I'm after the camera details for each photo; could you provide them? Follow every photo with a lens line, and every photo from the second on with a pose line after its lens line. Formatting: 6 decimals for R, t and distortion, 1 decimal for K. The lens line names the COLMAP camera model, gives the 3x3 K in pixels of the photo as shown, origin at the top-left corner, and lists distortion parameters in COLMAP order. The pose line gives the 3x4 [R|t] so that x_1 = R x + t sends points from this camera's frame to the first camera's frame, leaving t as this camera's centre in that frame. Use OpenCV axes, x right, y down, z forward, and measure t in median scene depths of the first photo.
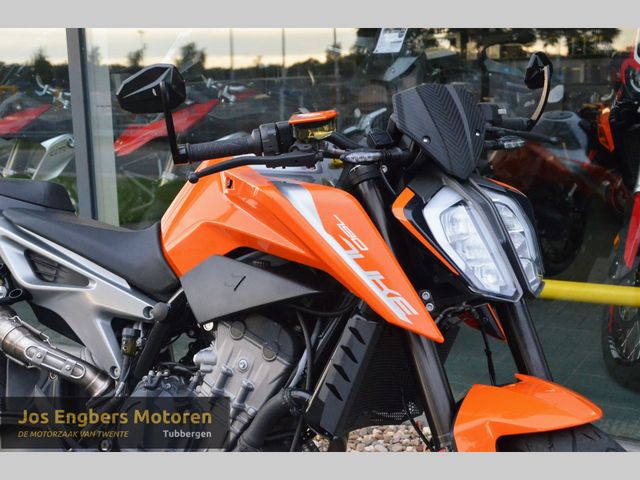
lens RADIAL K [[780.1, 0, 321.6], [0, 780.1, 237.5], [0, 0, 1]] dist [0.029053, 0.000000]
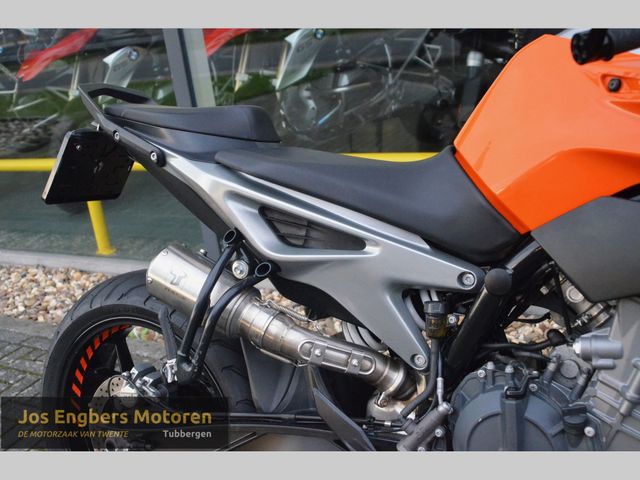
lens RADIAL K [[642.6, 0, 316.1], [0, 642.6, 242.3], [0, 0, 1]] dist [-0.041817, 0.000000]
pose [[0.993879, -0.109719, 0.012861, -0.371095], [0.105184, 0.975468, 0.193385, -0.067073], [-0.033763, -0.190849, 0.981039, 0.451212]]
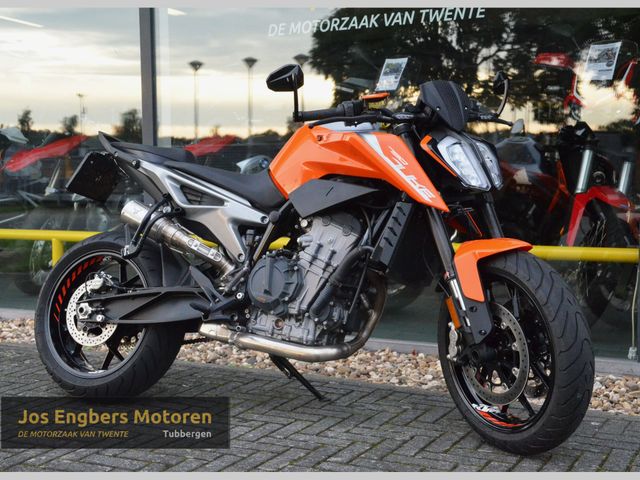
lens RADIAL K [[818.1, 0, 326.1], [0, 818.1, 242.5], [0, 0, 1]] dist [0.144959, 0.000000]
pose [[0.998416, 0.020077, 0.052557, -0.186036], [-0.015454, 0.996094, -0.086938, 0.298333], [-0.054097, 0.085988, 0.994826, -0.722991]]
